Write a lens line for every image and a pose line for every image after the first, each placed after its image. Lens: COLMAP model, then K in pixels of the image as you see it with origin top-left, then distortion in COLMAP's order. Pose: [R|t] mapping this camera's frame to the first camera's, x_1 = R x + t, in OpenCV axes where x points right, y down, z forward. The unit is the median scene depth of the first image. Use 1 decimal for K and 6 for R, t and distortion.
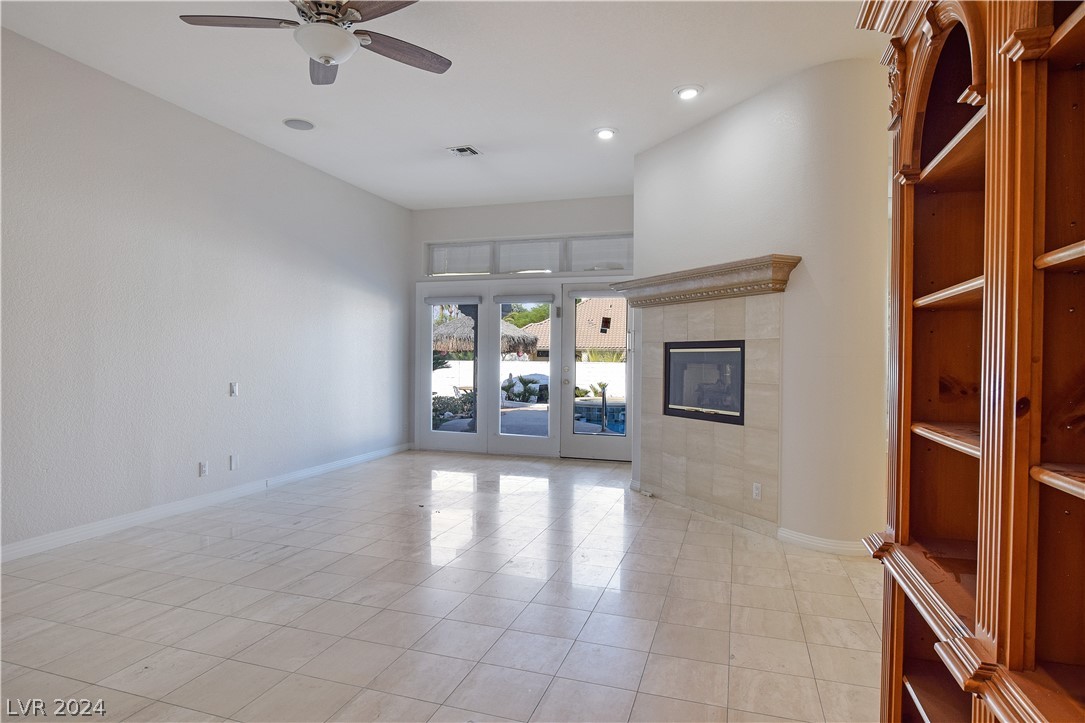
lens RADIAL K [[621.7, 0, 525.1], [0, 621.7, 361.4], [0, 0, 1]] dist [-0.005475, -0.000283]
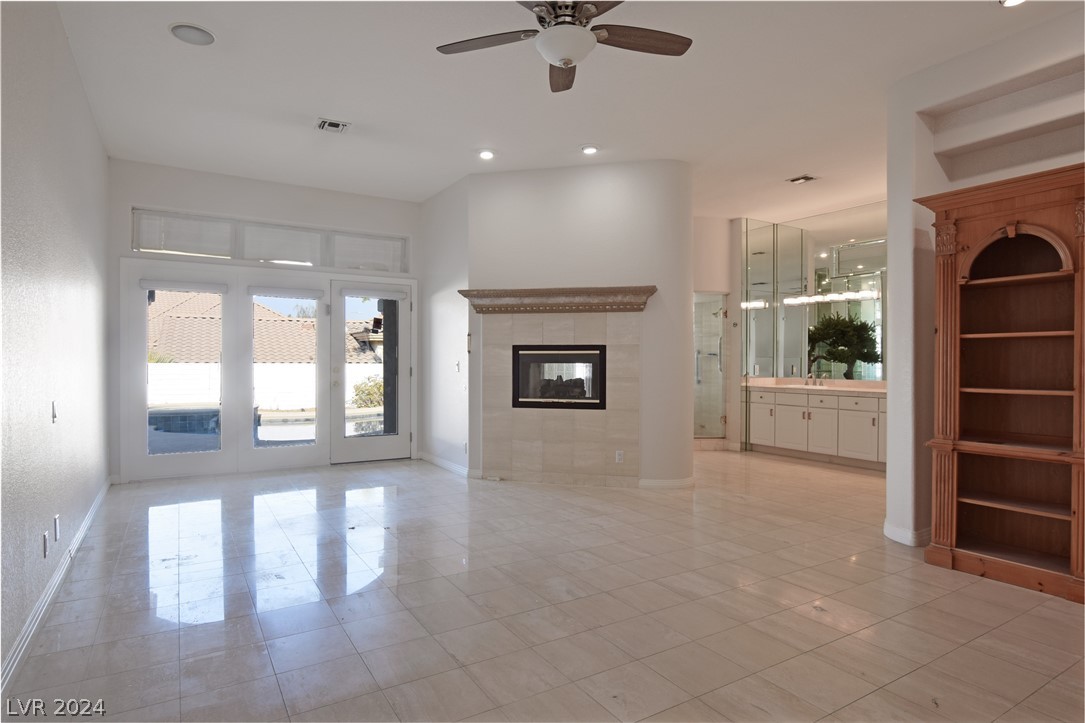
lens RADIAL K [[616.7, 0, 542.0], [0, 616.7, 364.7], [0, 0, 1]] dist [-0.006576, 0.000682]
pose [[0.640890, -0.013805, 0.767508, -0.456714], [0.007178, 0.999902, 0.011991, -0.005565], [-0.767599, -0.002176, 0.640927, 0.160904]]
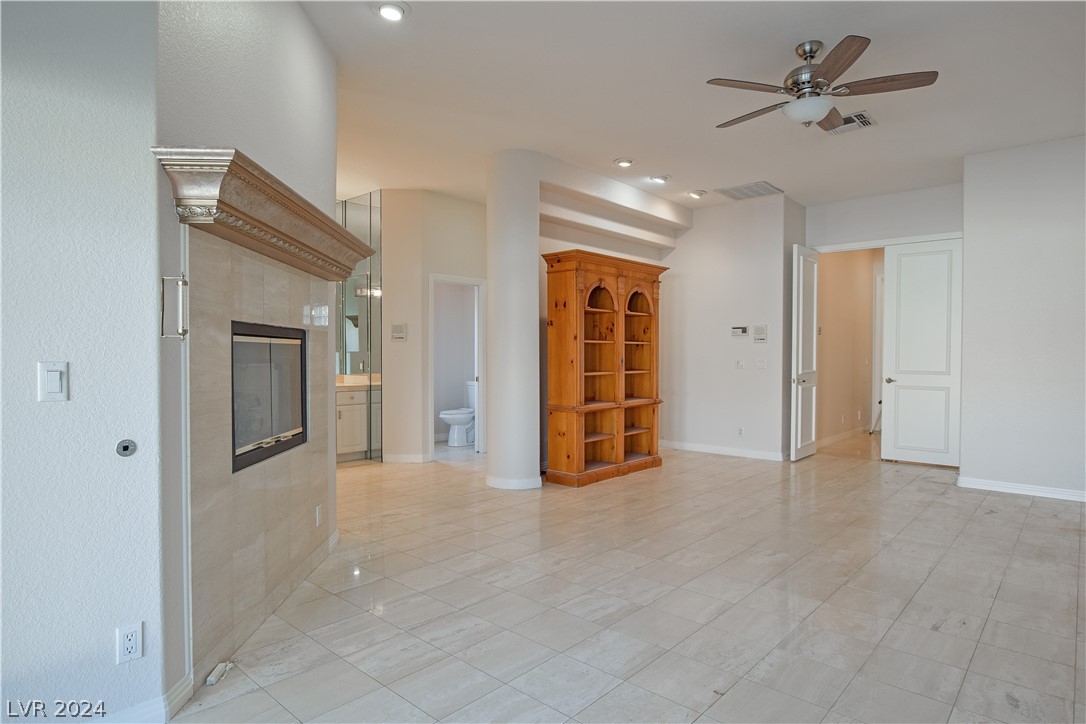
lens RADIAL K [[617.3, 0, 542.5], [0, 617.3, 365.2], [0, 0, 1]] dist [-0.006576, 0.000682]
pose [[-0.923086, -0.020589, 0.384043, -0.126268], [-0.011915, 0.999618, 0.024952, -0.008423], [-0.384410, 0.018457, -0.922978, 0.978321]]
